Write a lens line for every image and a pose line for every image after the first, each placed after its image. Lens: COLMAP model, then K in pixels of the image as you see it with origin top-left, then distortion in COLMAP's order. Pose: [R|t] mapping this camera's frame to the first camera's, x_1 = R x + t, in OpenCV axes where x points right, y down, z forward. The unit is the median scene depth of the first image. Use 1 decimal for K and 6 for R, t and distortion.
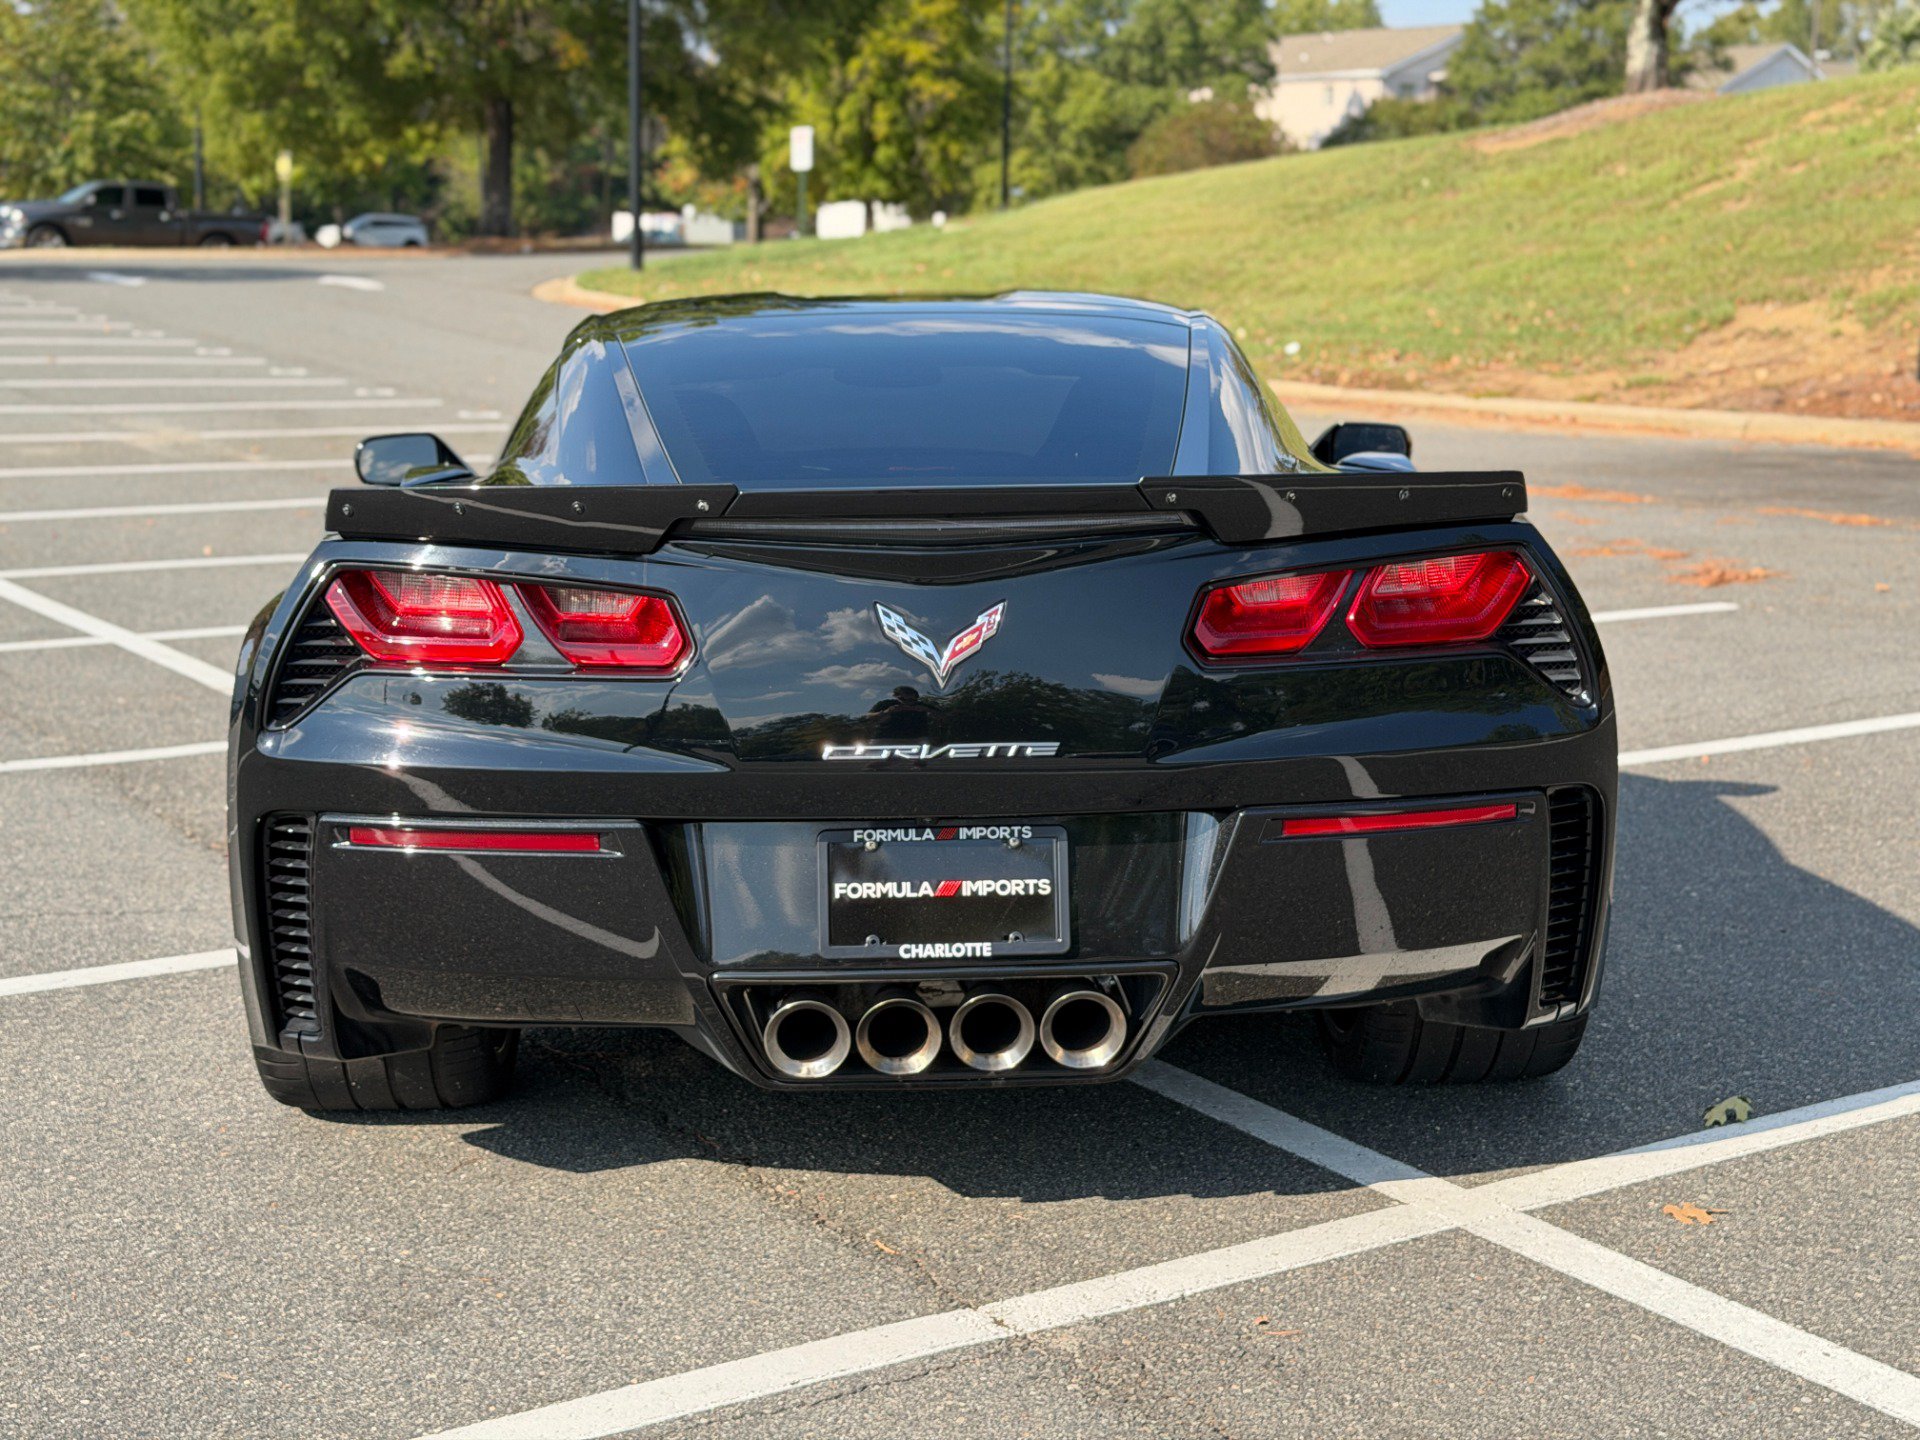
lens RADIAL K [[2650.9, 0, 960.0], [0, 2650.9, 720.0], [0, 0, 1]] dist [0.192678, -0.392195]
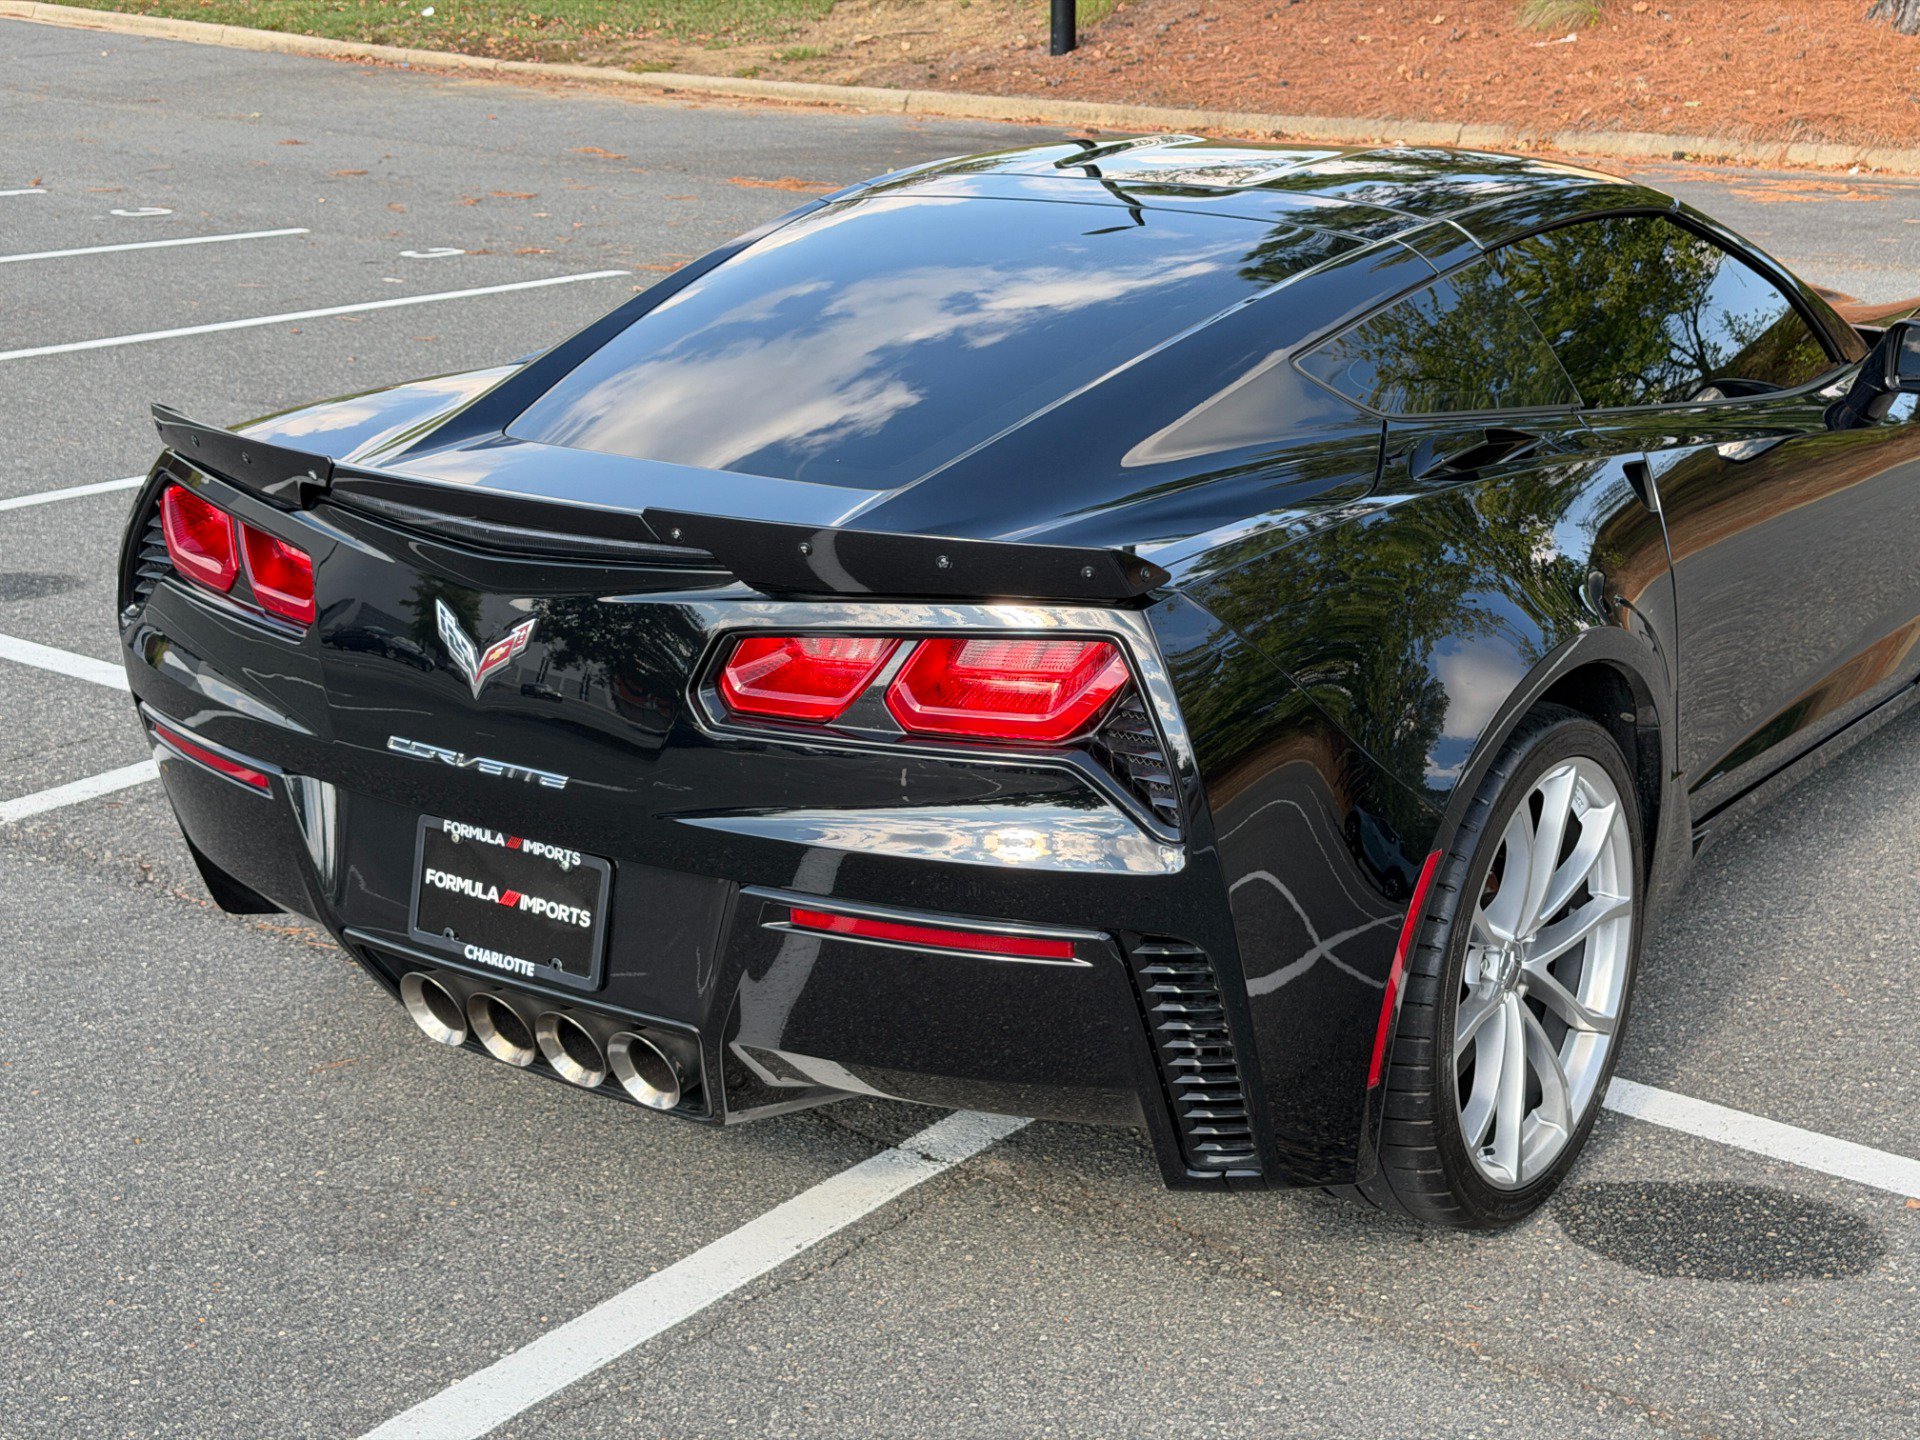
lens RADIAL K [[2650.9, 0, 960.0], [0, 2650.9, 720.0], [0, 0, 1]] dist [0.192678, -0.392195]
pose [[0.939178, -0.100829, 0.328295, -0.037268], [0.056427, 0.988243, 0.142096, -0.013119], [-0.338763, -0.114929, 0.933826, -0.002601]]
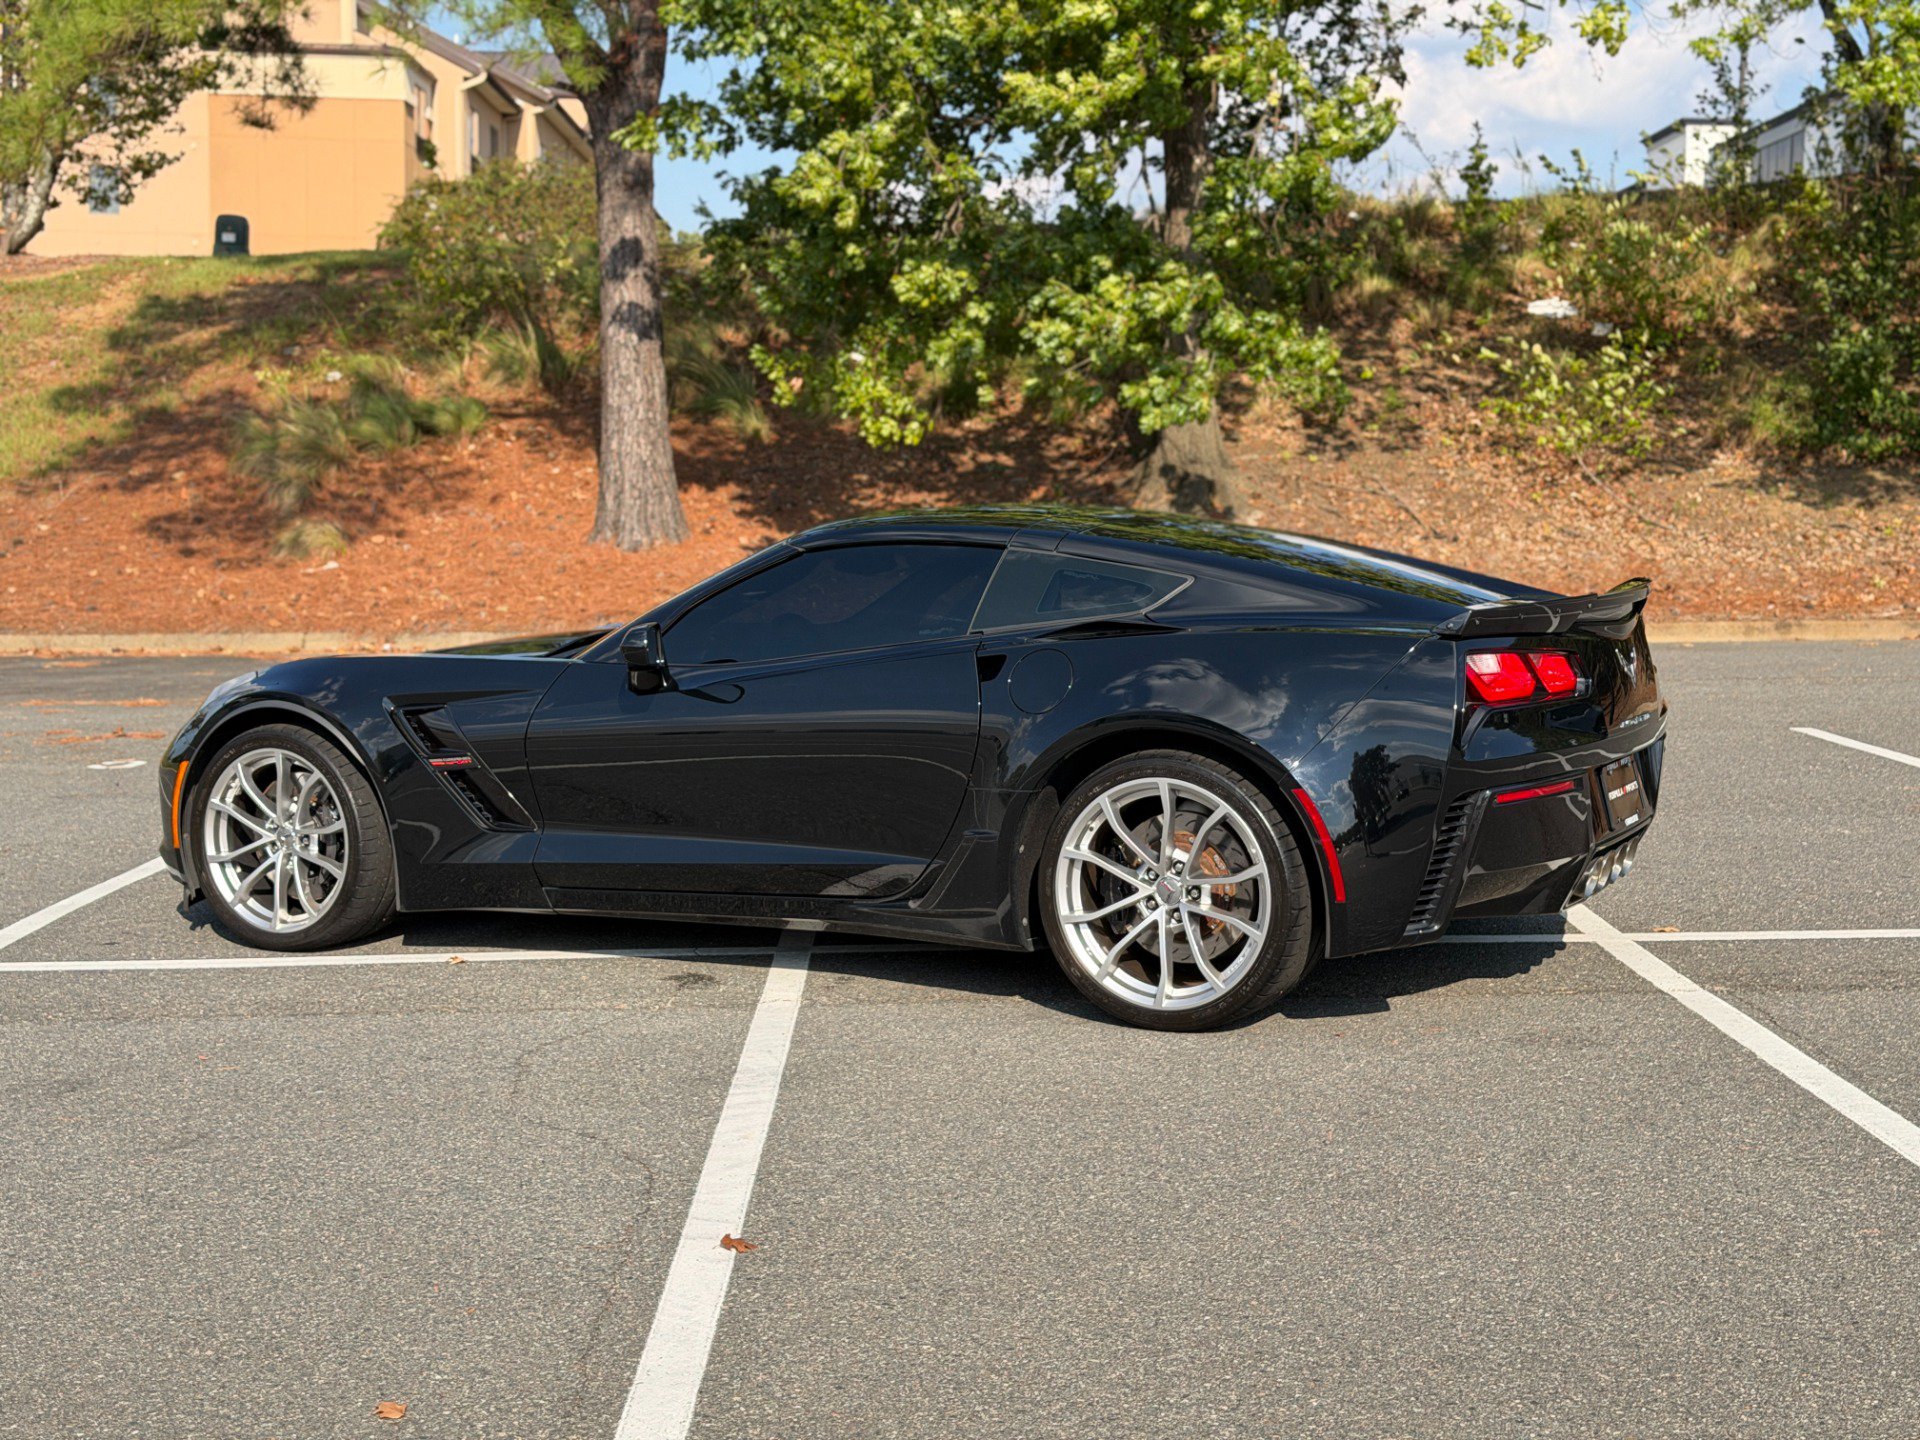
lens RADIAL K [[2650.9, 0, 960.0], [0, 2650.9, 720.0], [0, 0, 1]] dist [0.192678, -0.392195]
pose [[0.507331, -0.083725, 0.857674, -0.235497], [0.152860, 0.988229, 0.006050, -0.009123], [-0.848085, 0.128035, 0.514158, 0.044333]]
